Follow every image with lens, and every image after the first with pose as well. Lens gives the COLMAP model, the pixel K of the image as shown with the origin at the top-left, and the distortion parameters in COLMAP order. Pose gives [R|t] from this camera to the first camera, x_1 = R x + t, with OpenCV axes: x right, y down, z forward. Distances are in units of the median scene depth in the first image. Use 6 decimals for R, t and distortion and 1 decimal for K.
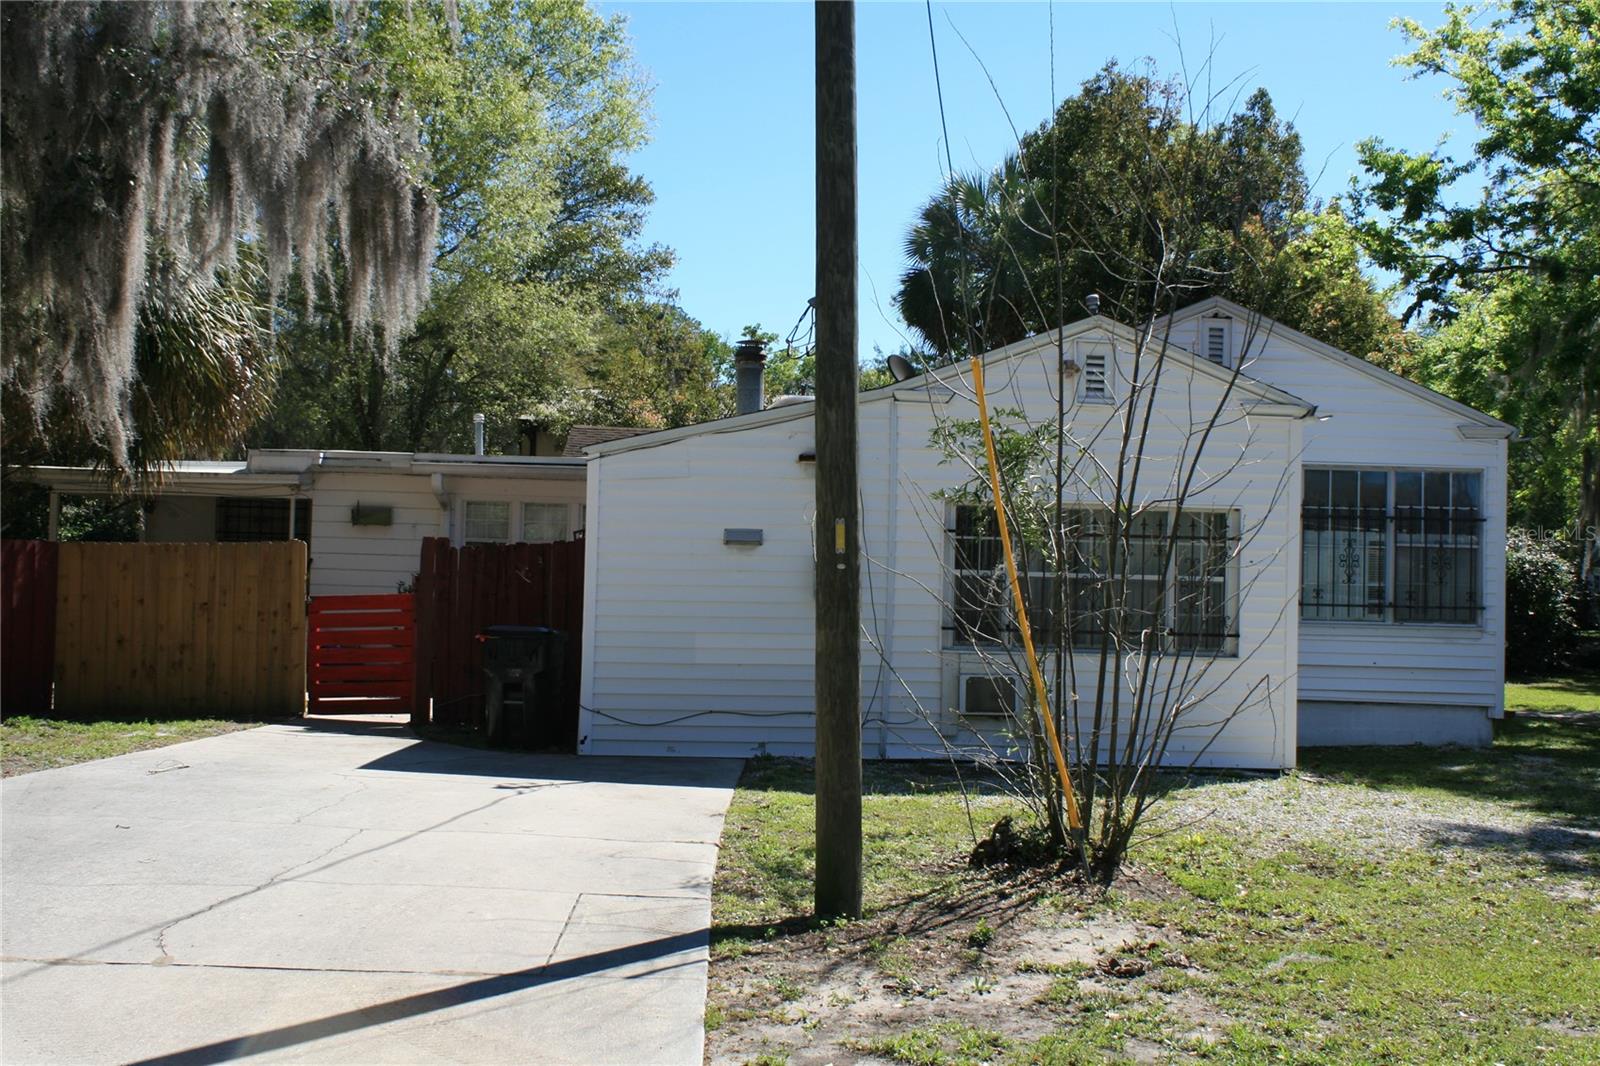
lens RADIAL K [[1755.3, 0, 800.0], [0, 1755.3, 533.0], [0, 0, 1]] dist [-0.095321, 0.003271]
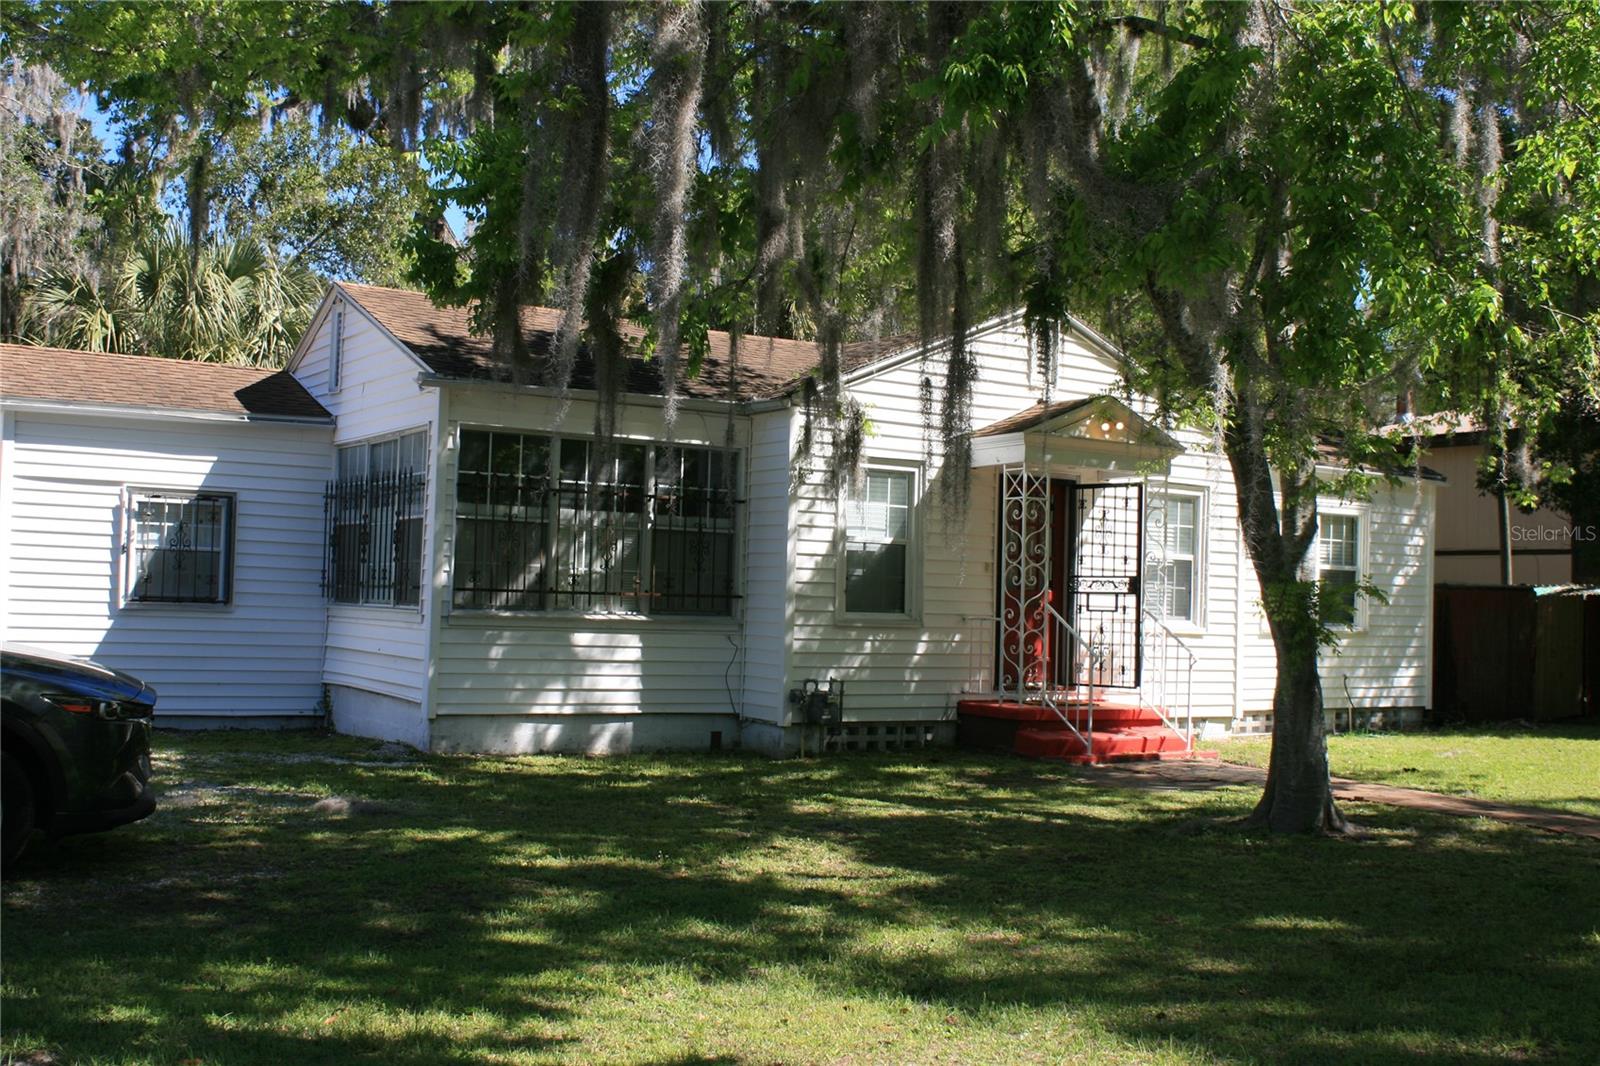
lens RADIAL K [[1707.9, 0, 800.0], [0, 1707.9, 533.0], [0, 0, 1]] dist [-0.096488, 0.004649]
pose [[0.531231, -0.048216, -0.845854, 1.231231], [0.012799, 0.998722, -0.048892, 0.062016], [0.847131, 0.015147, 0.531169, 0.727199]]
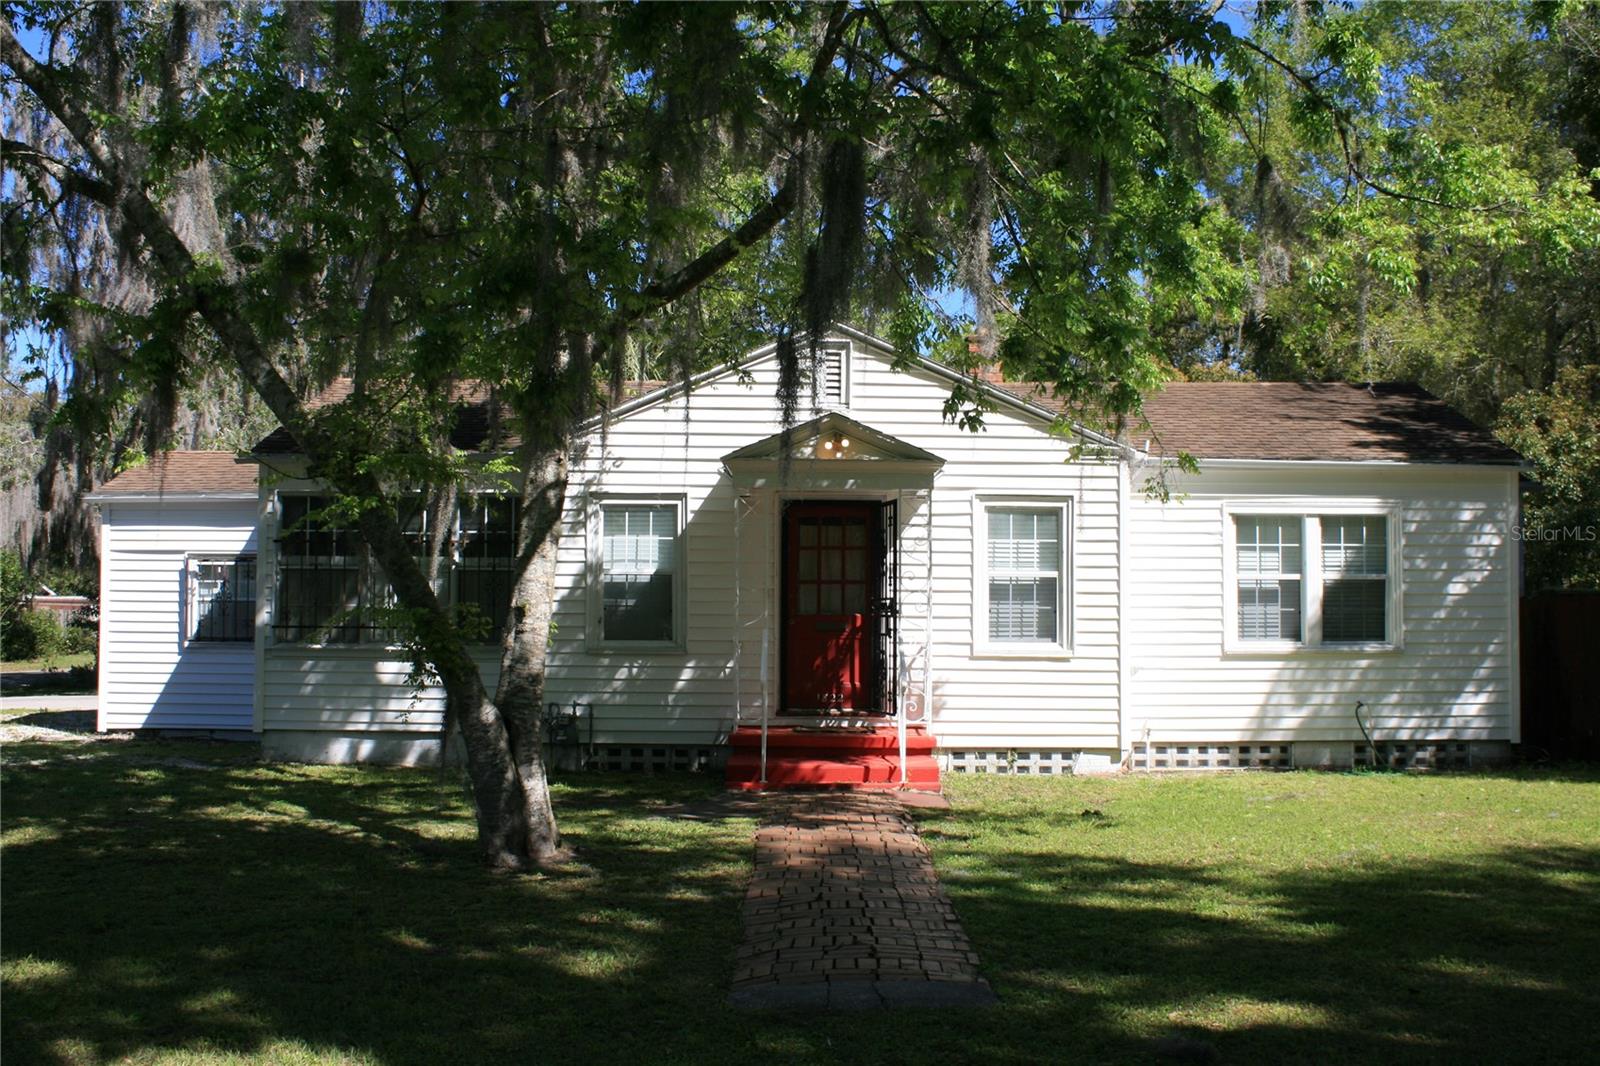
lens RADIAL K [[1611.4, 0, 800.0], [0, 1611.4, 533.0], [0, 0, 1]] dist [-0.114335, 0.004110]
pose [[-0.014294, -0.083545, -0.996401, 1.389631], [0.025597, 0.996146, -0.083891, 0.078942], [0.999570, -0.026705, -0.012100, 1.368458]]
